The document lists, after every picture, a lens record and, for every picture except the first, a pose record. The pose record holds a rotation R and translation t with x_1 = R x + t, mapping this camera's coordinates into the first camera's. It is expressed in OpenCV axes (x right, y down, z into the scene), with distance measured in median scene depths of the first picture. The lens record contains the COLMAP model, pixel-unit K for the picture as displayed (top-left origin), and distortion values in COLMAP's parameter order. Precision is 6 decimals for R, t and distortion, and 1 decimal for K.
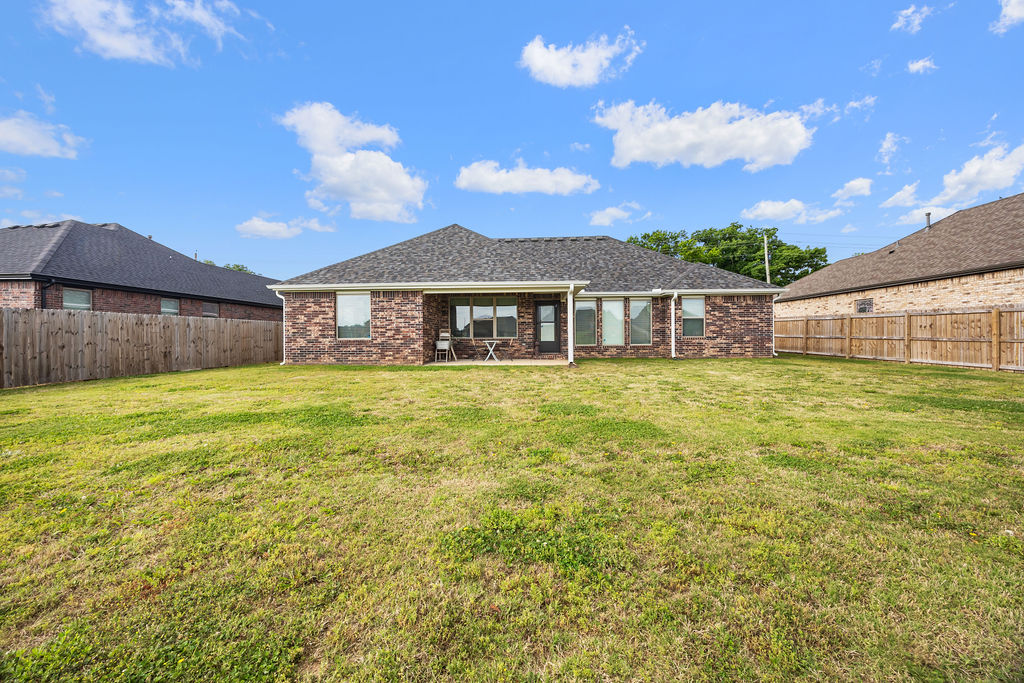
lens RADIAL K [[385.8, 0, 507.8], [0, 385.8, 339.3], [0, 0, 1]] dist [-0.002848, 0.000120]
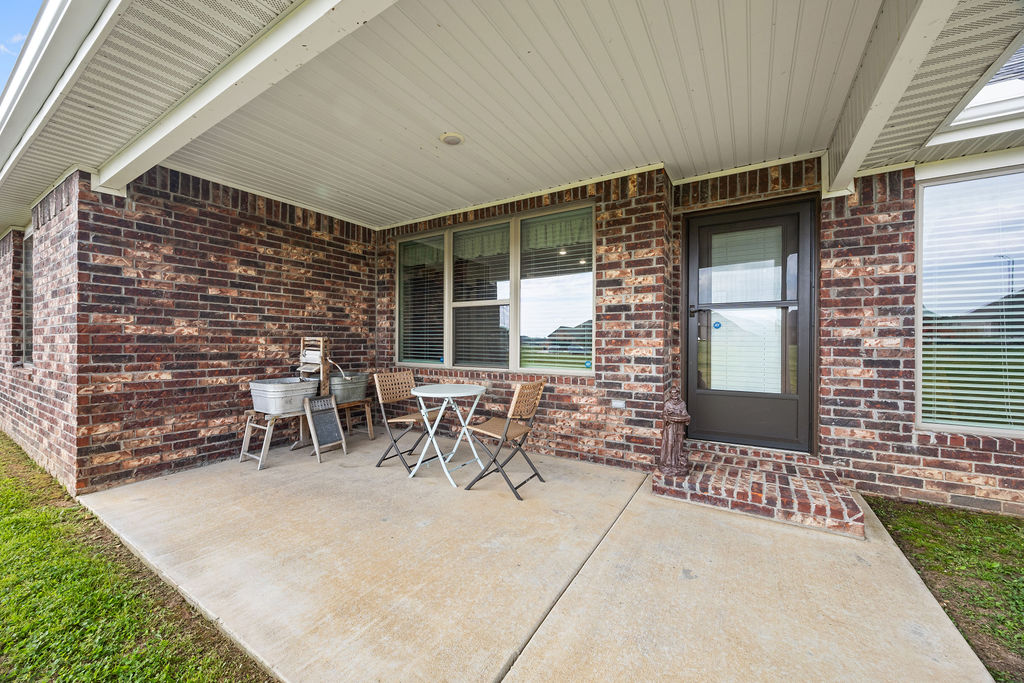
lens RADIAL K [[385.8, 0, 507.8], [0, 385.8, 339.3], [0, 0, 1]] dist [-0.002848, 0.000120]
pose [[0.870649, 0.007146, -0.491853, 0.104678], [-0.012536, 0.999892, -0.007663, -0.024159], [0.491745, 0.012838, 0.870644, 0.825839]]
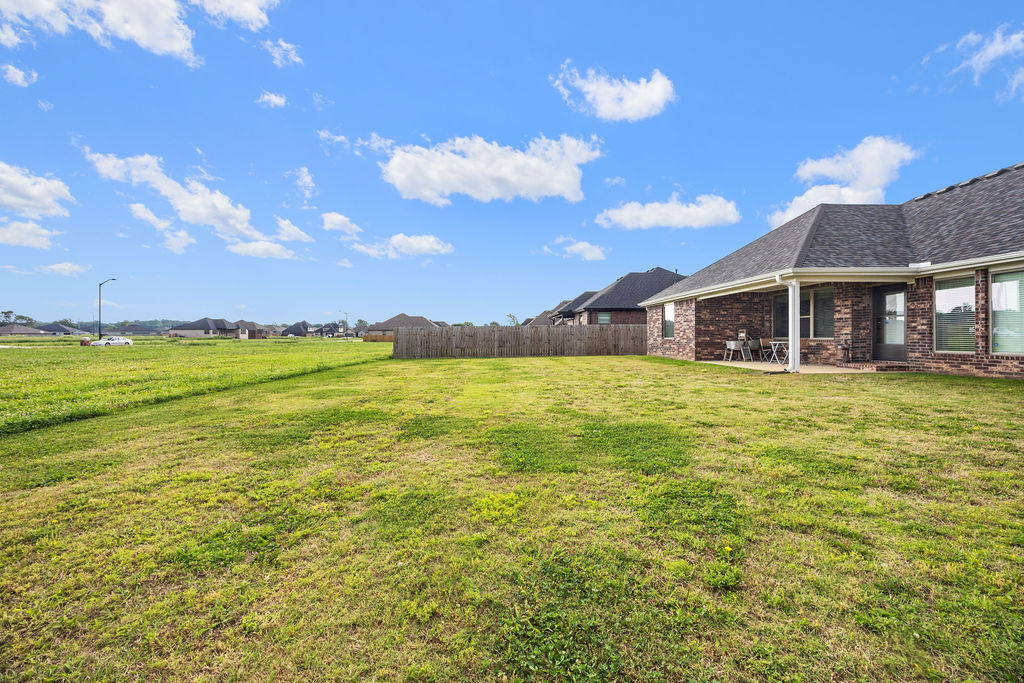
lens RADIAL K [[385.8, 0, 507.8], [0, 385.8, 339.3], [0, 0, 1]] dist [-0.002848, 0.000120]
pose [[0.073562, 0.013264, -0.997202, 0.824339], [-0.003446, 0.999909, 0.013045, -0.011156], [0.997285, 0.002477, 0.073601, 0.298476]]
